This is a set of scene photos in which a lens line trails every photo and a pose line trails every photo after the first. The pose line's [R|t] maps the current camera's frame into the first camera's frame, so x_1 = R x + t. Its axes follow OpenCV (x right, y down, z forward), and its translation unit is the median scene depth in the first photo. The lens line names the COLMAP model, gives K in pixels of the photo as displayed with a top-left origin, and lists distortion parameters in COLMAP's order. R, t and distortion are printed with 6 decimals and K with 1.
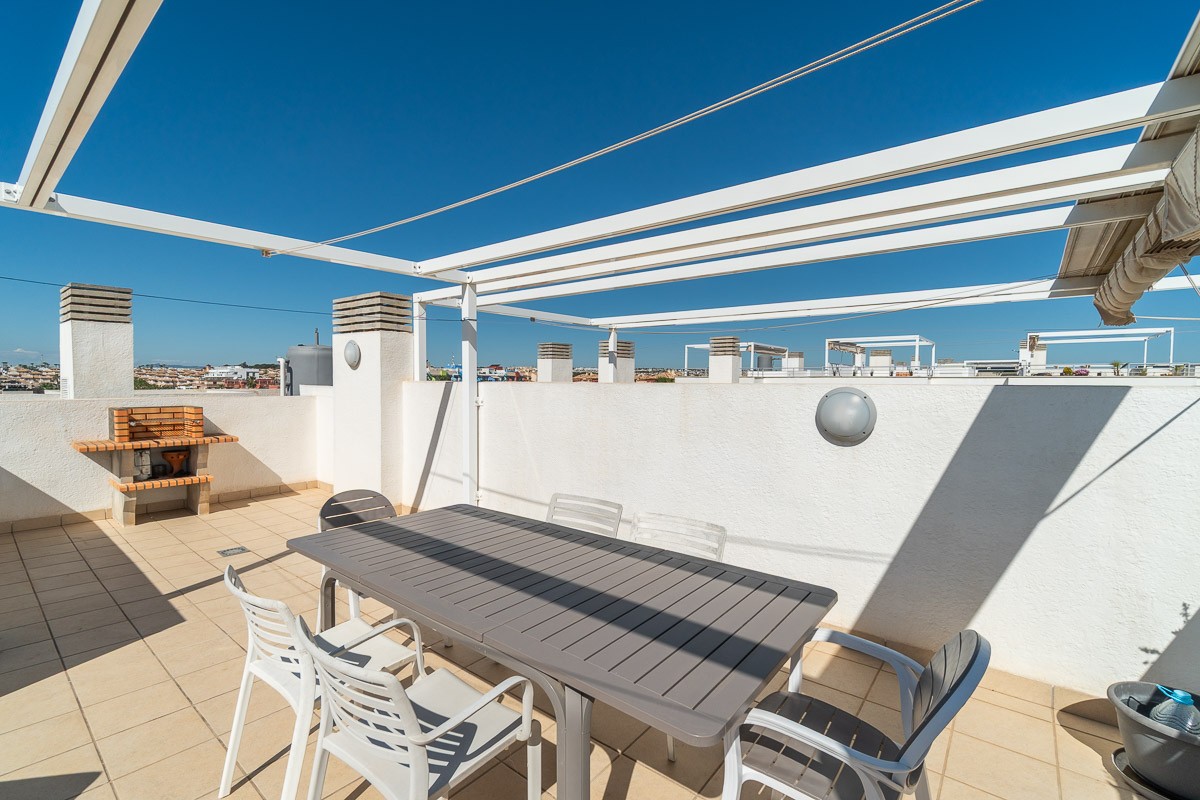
lens RADIAL K [[523.8, 0, 593.7], [0, 523.8, 403.4], [0, 0, 1]] dist [-0.015057, 0.006417]
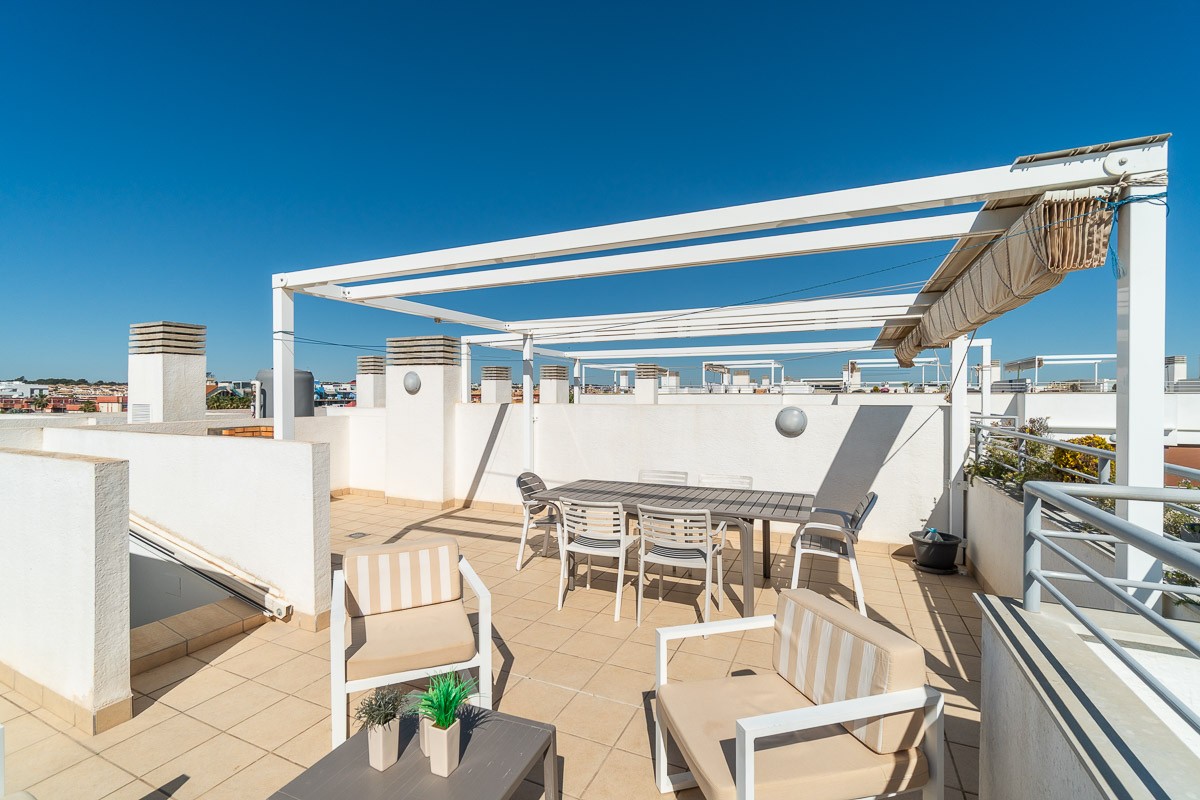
lens RADIAL K [[515.3, 0, 600.0], [0, 515.3, 400.0], [0, 0, 1]] dist [-0.001671, -0.000133]
pose [[0.968433, -0.007717, 0.249156, -0.331797], [0.016760, 0.999275, -0.034193, -0.000845], [-0.248711, 0.037290, 0.967860, -0.327643]]
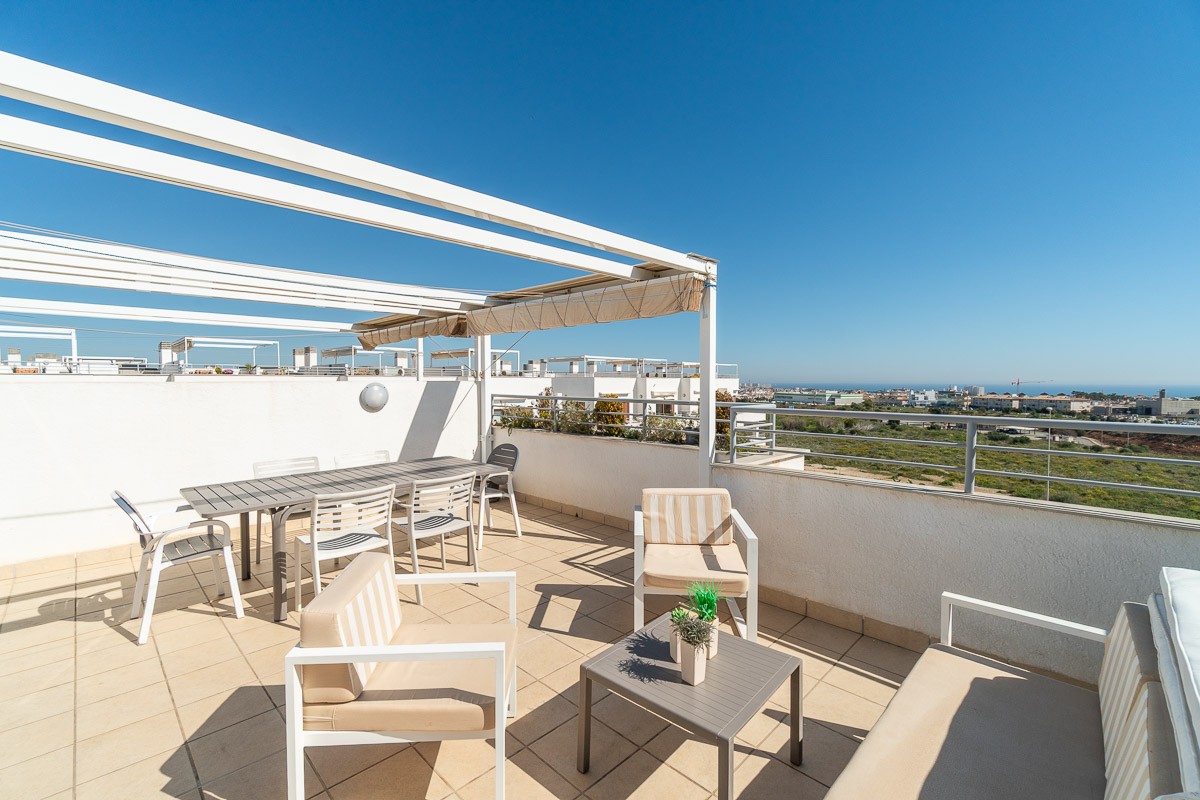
lens RADIAL K [[518.0, 0, 565.5], [0, 518.0, 388.8], [0, 0, 1]] dist [0.001207, 0.000736]
pose [[0.138432, -0.022426, 0.990118, -0.687814], [0.043748, 0.998906, 0.016508, -0.003915], [-0.989405, 0.041031, 0.139262, -0.003902]]
